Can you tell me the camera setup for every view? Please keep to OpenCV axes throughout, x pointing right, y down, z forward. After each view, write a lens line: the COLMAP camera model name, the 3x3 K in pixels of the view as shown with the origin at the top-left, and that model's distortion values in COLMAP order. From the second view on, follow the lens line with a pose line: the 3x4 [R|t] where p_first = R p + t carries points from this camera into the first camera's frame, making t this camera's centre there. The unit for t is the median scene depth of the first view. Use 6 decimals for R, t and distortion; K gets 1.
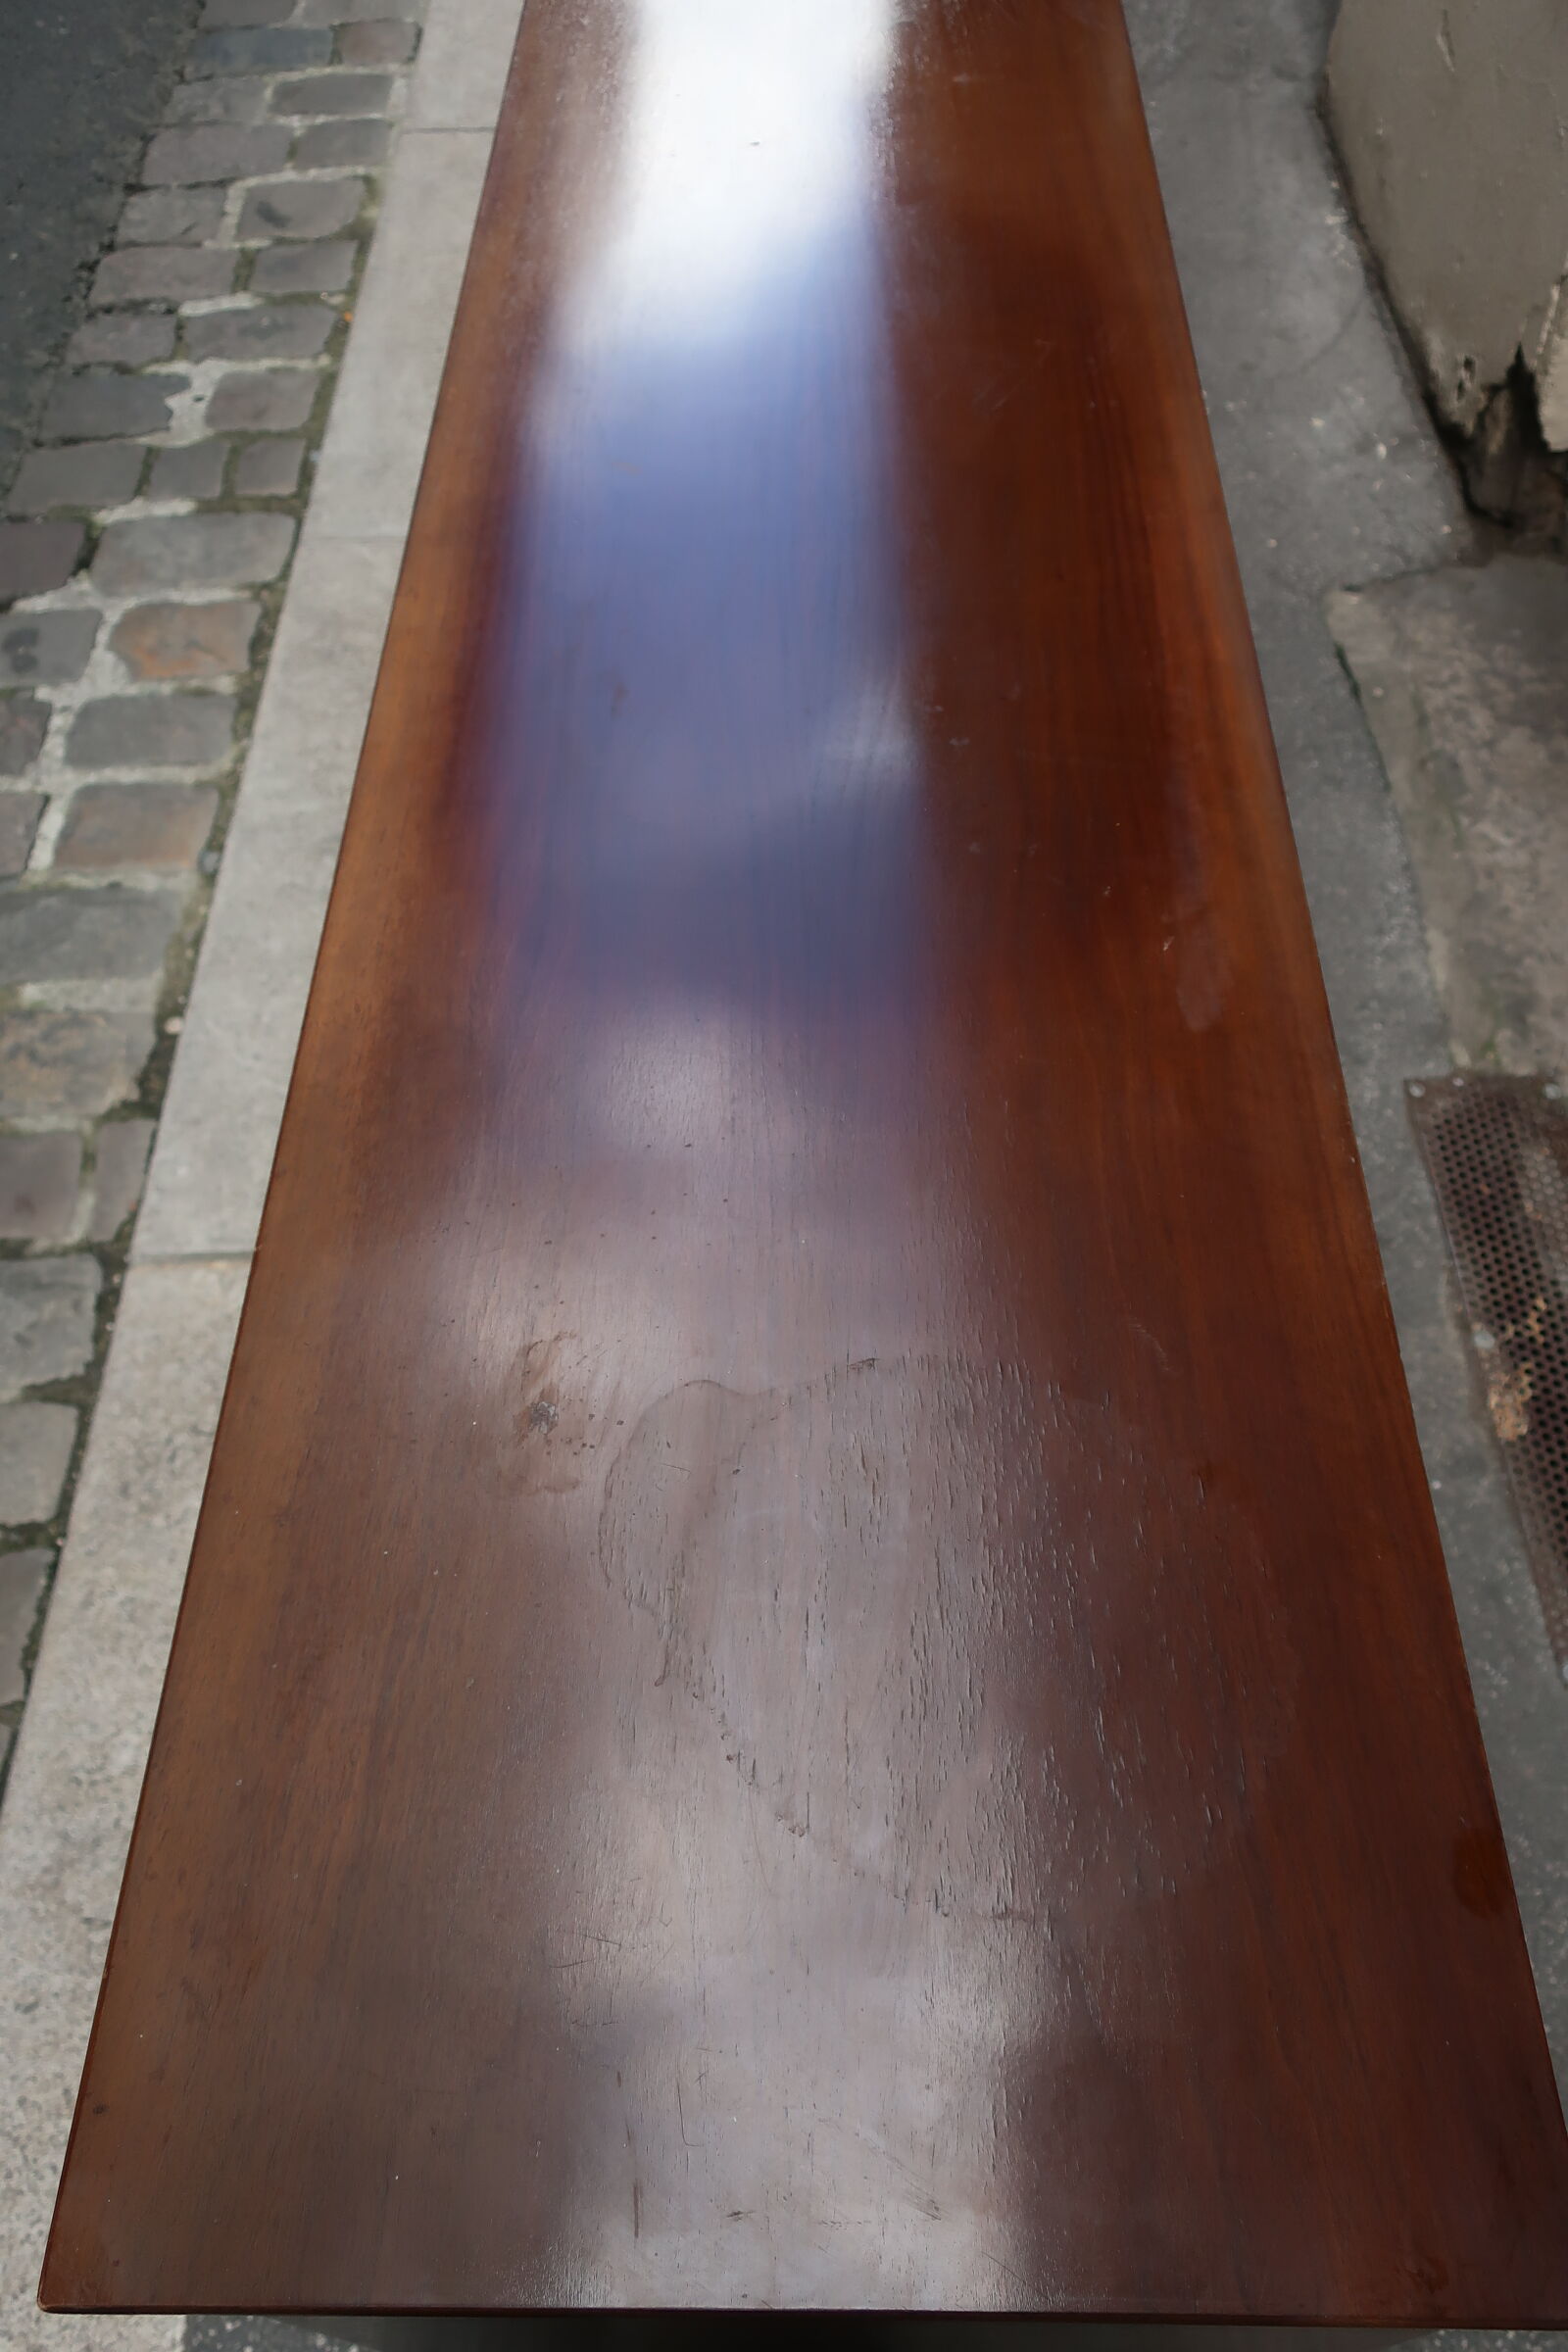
lens RADIAL K [[1849.6, 0, 782.4], [0, 1849.6, 1175.4], [0, 0, 1]] dist [0.004672, -0.010981]
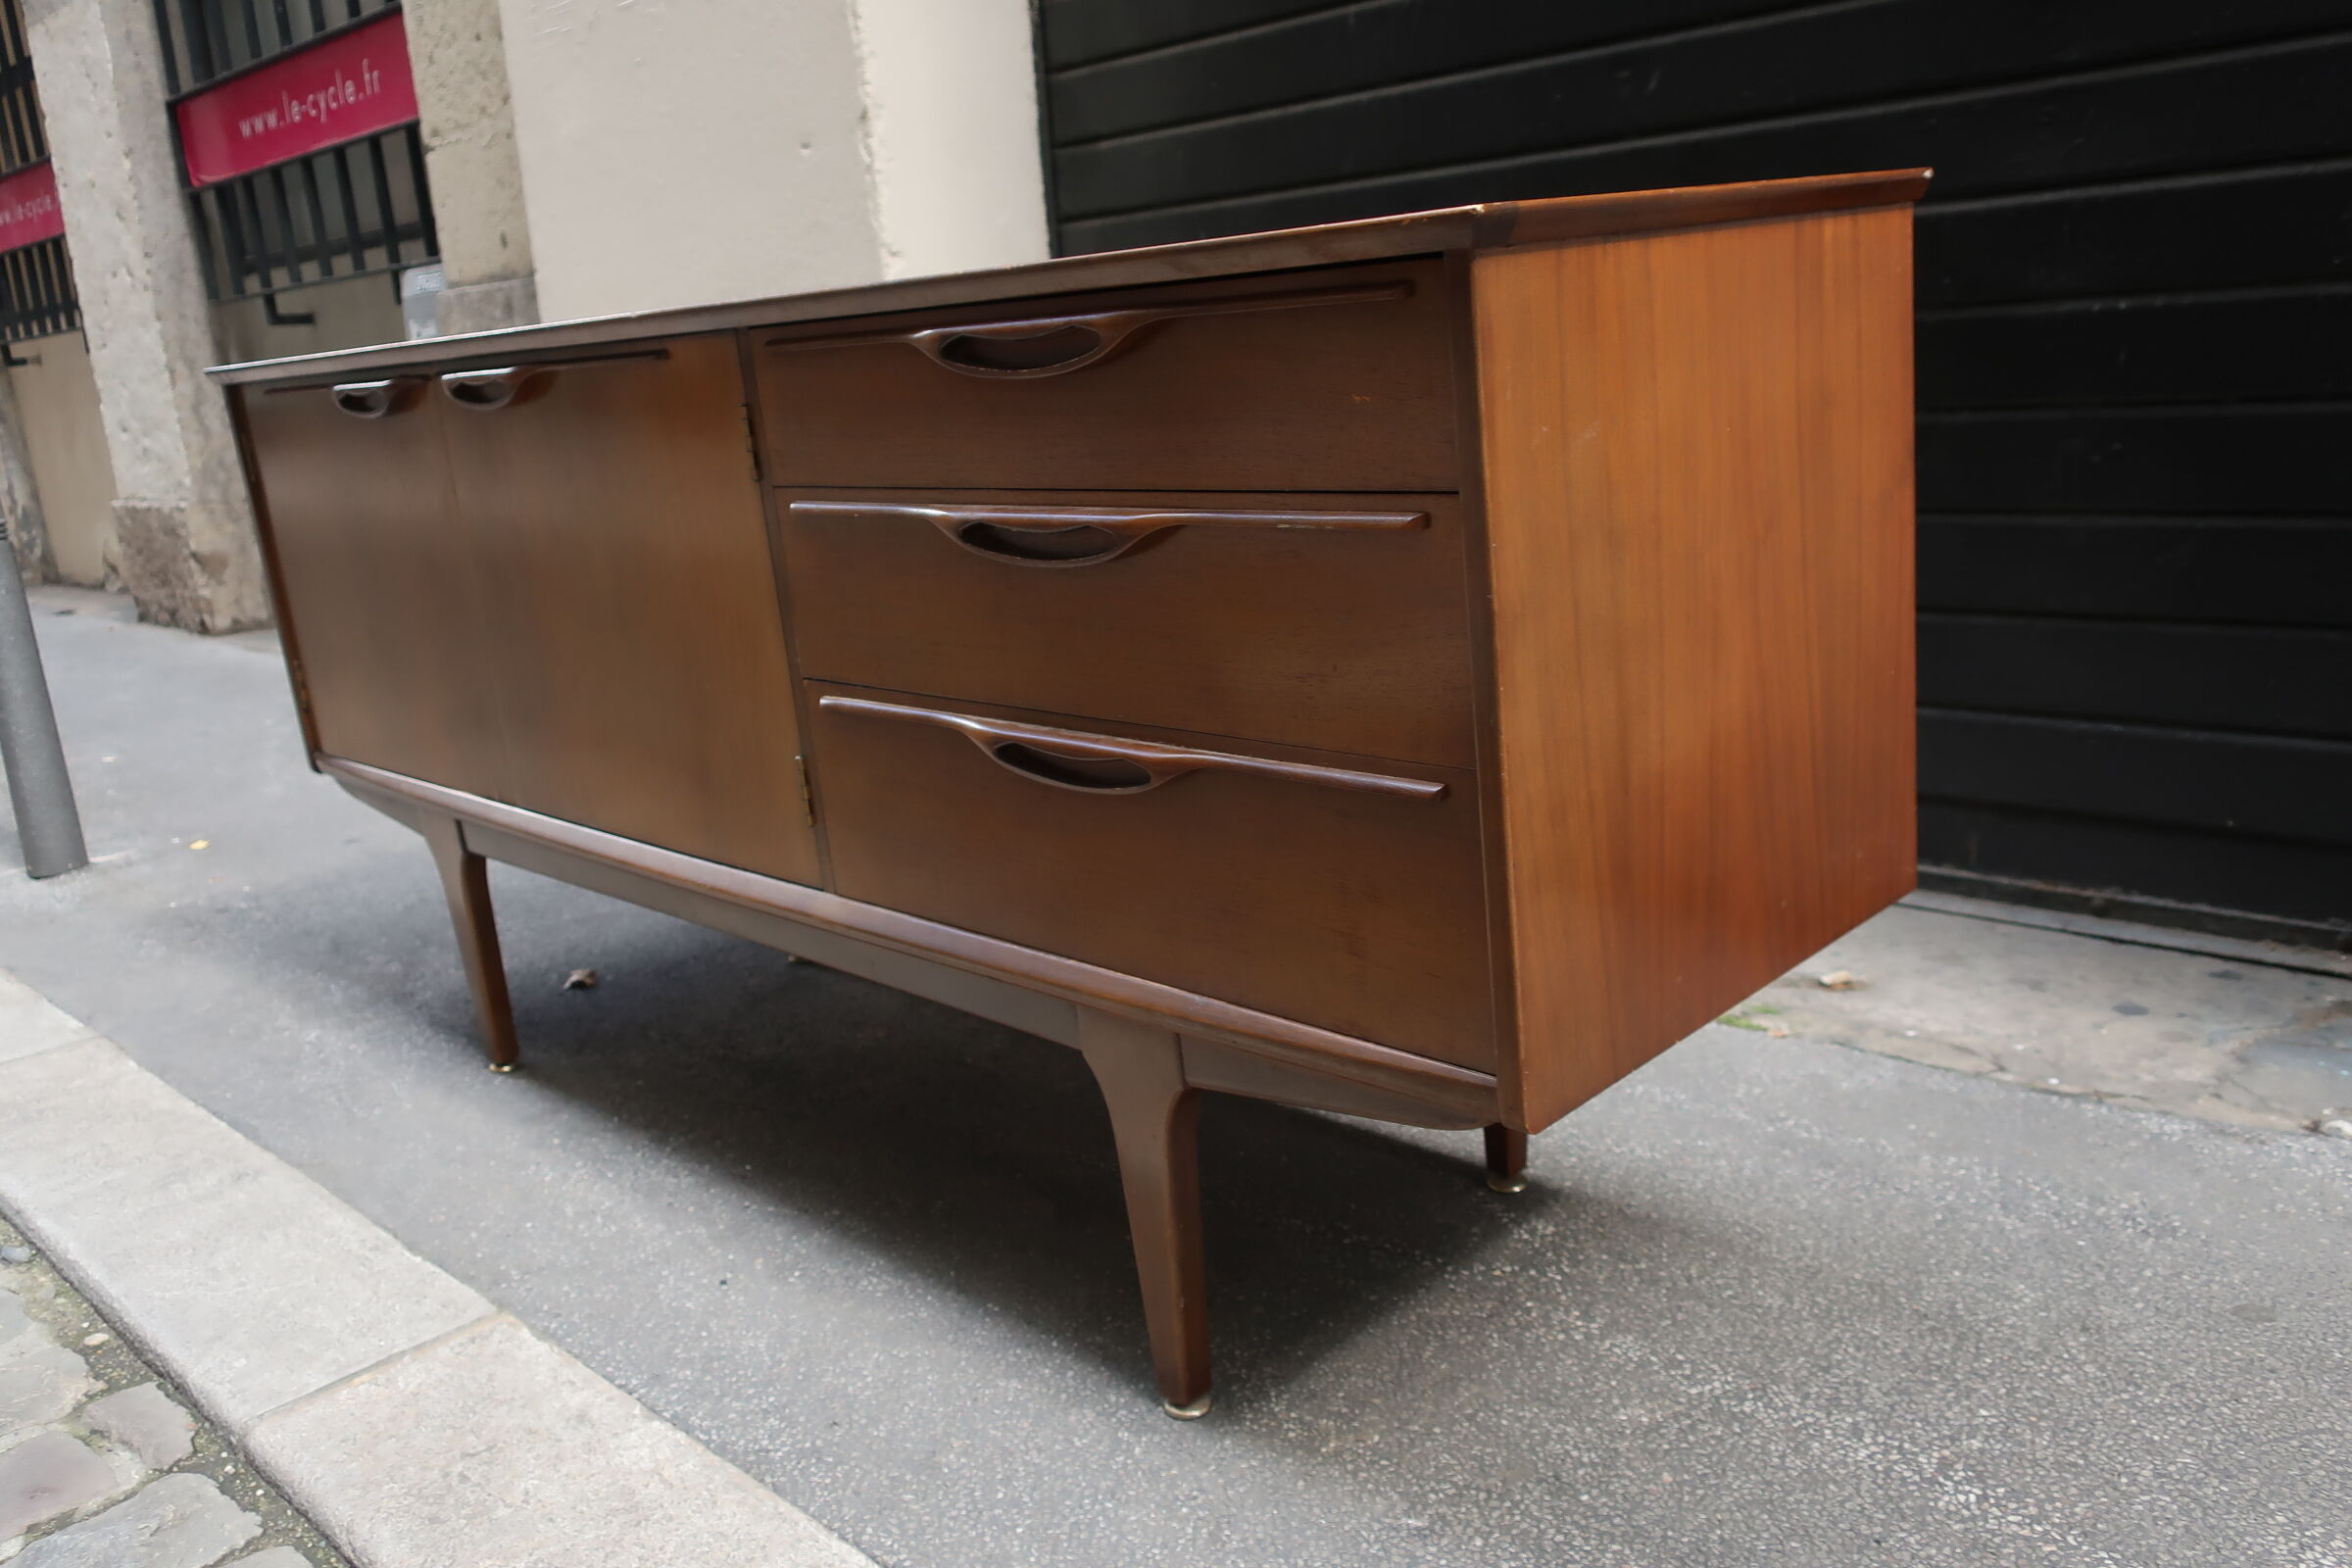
lens RADIAL K [[1849.6, 0, 1160.1], [0, 1849.6, 773.8], [0, 0, 1]] dist [0.004672, -0.010981]
pose [[0.706630, -0.219446, 0.672694, -0.545632], [0.623299, 0.643039, -0.444971, 0.465330], [-0.334921, 0.733720, 0.591171, 0.177820]]
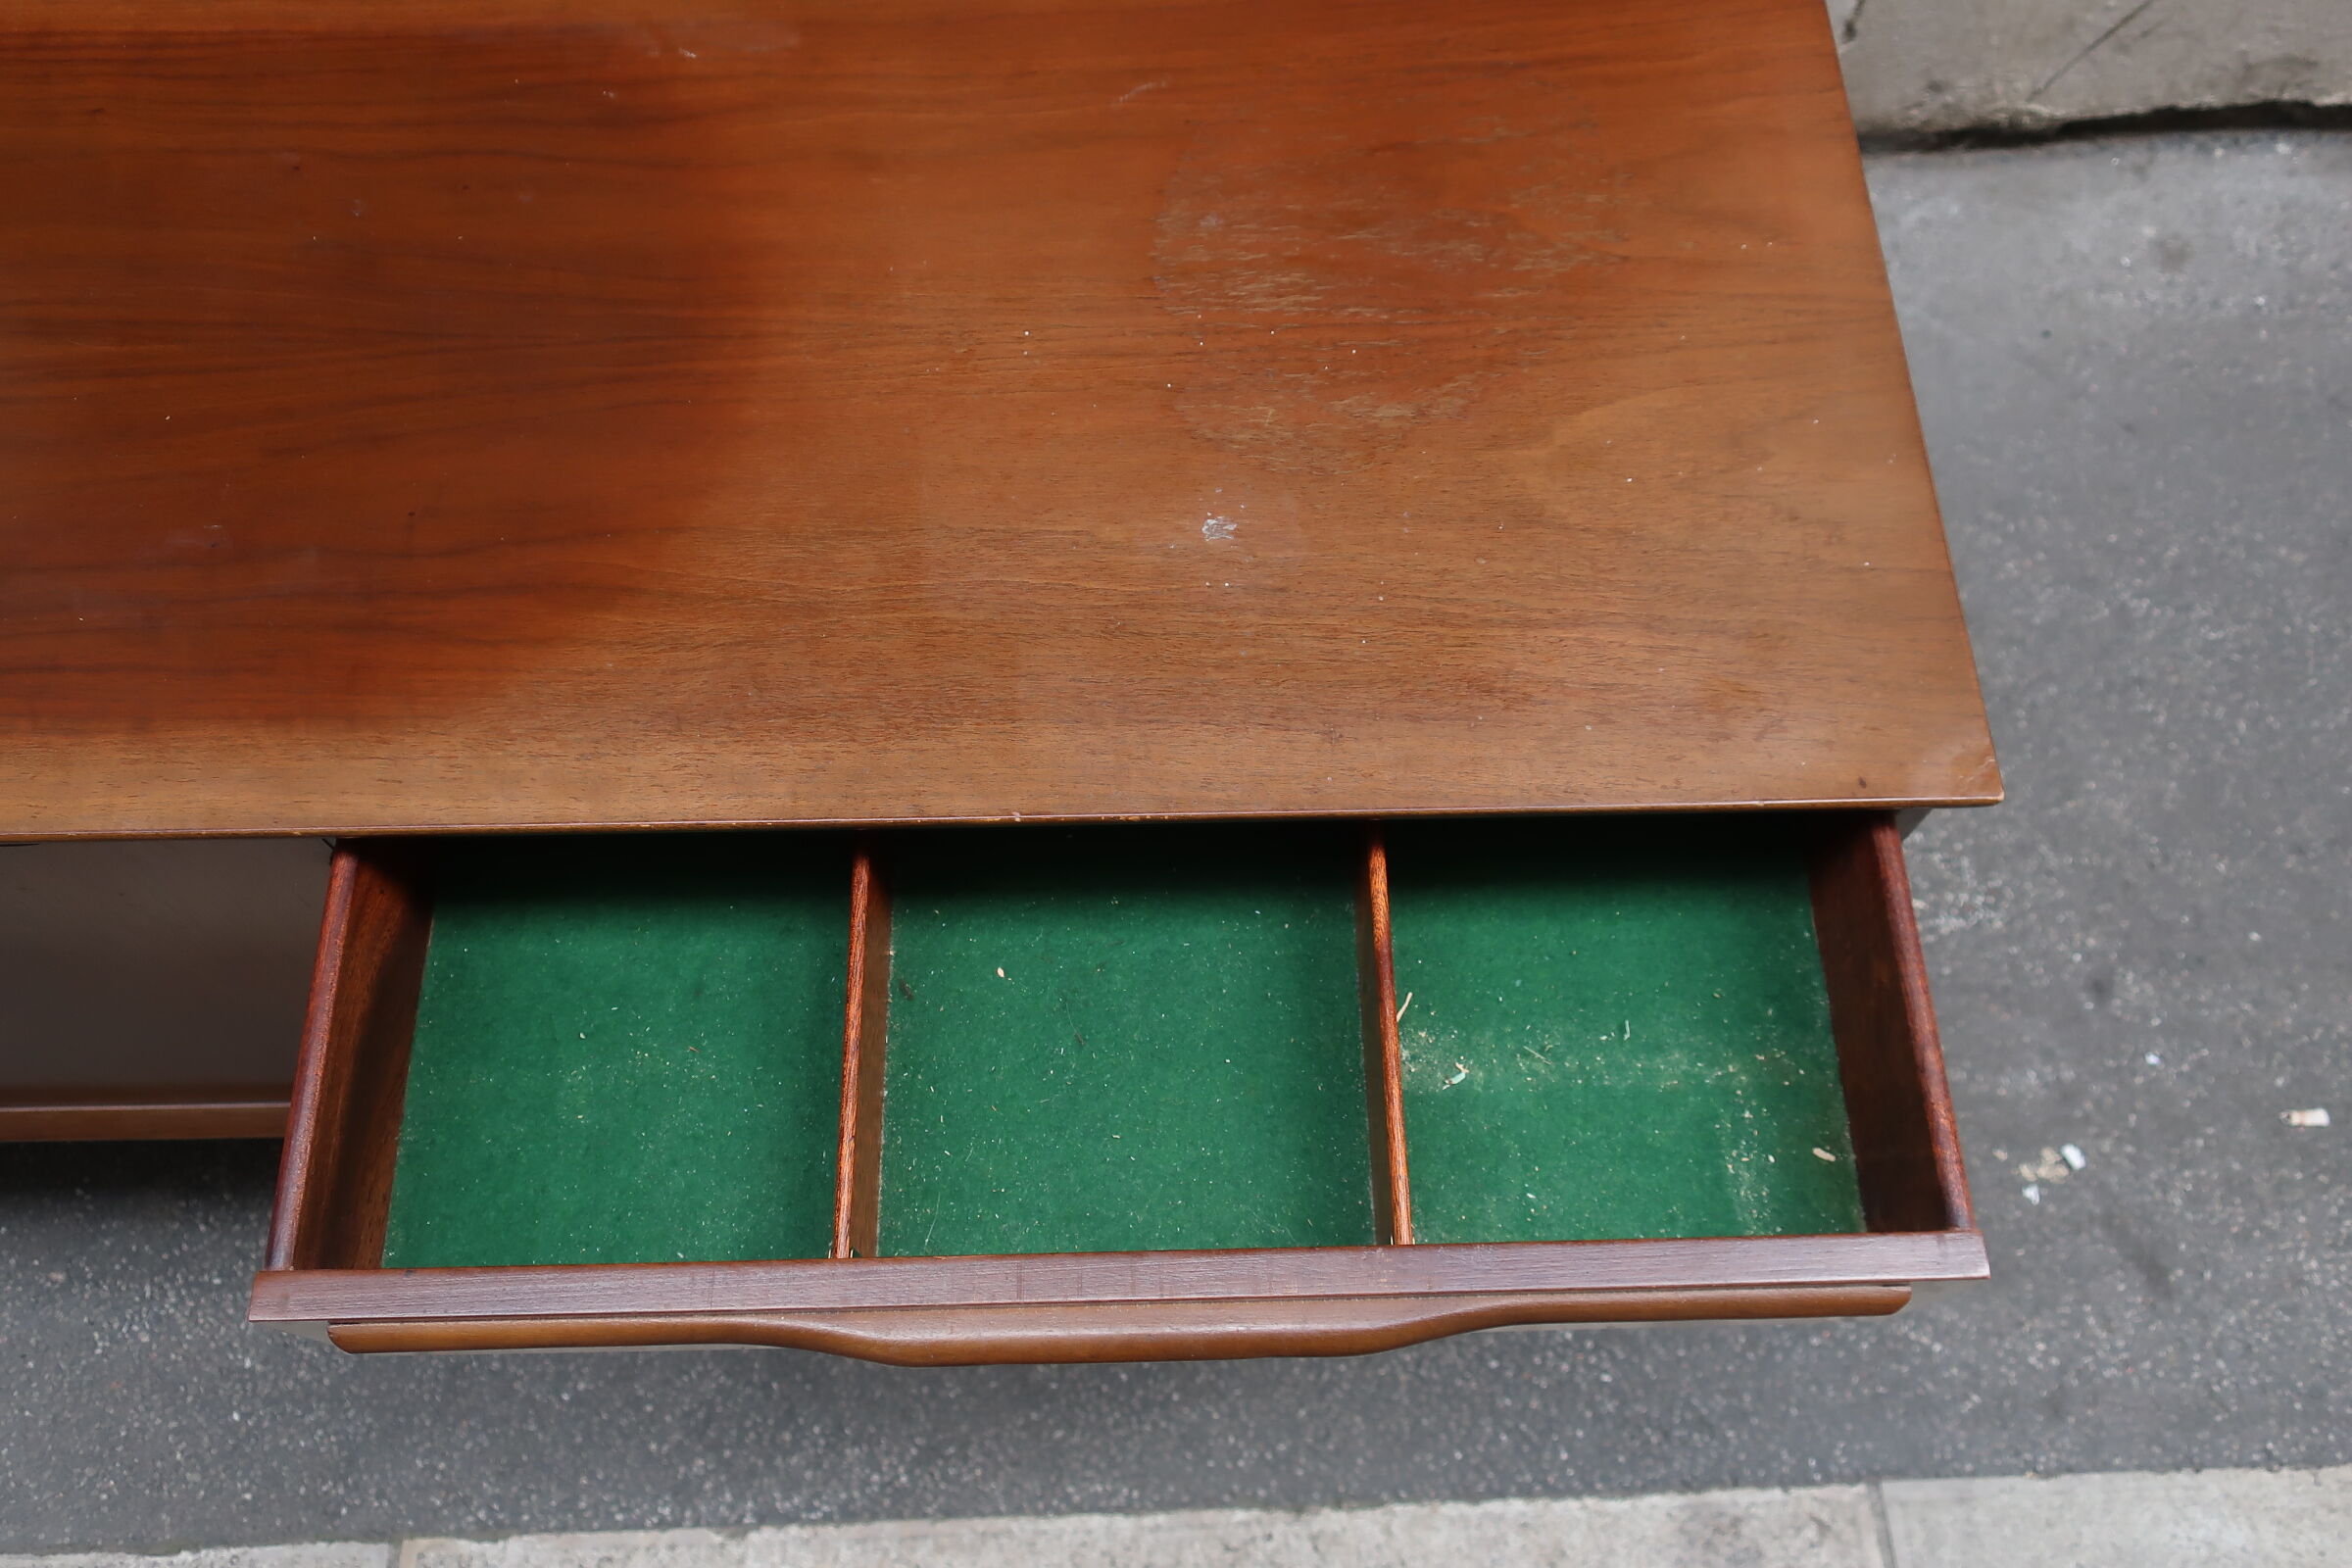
lens RADIAL K [[1849.6, 0, 1176.0], [0, 1849.6, 788.8], [0, 0, 1]] dist [0.004672, -0.010981]
pose [[-0.032054, -0.895151, 0.444608, -0.302614], [0.821520, 0.229770, 0.521833, -0.163165], [-0.569277, 0.381982, 0.728020, 0.131465]]
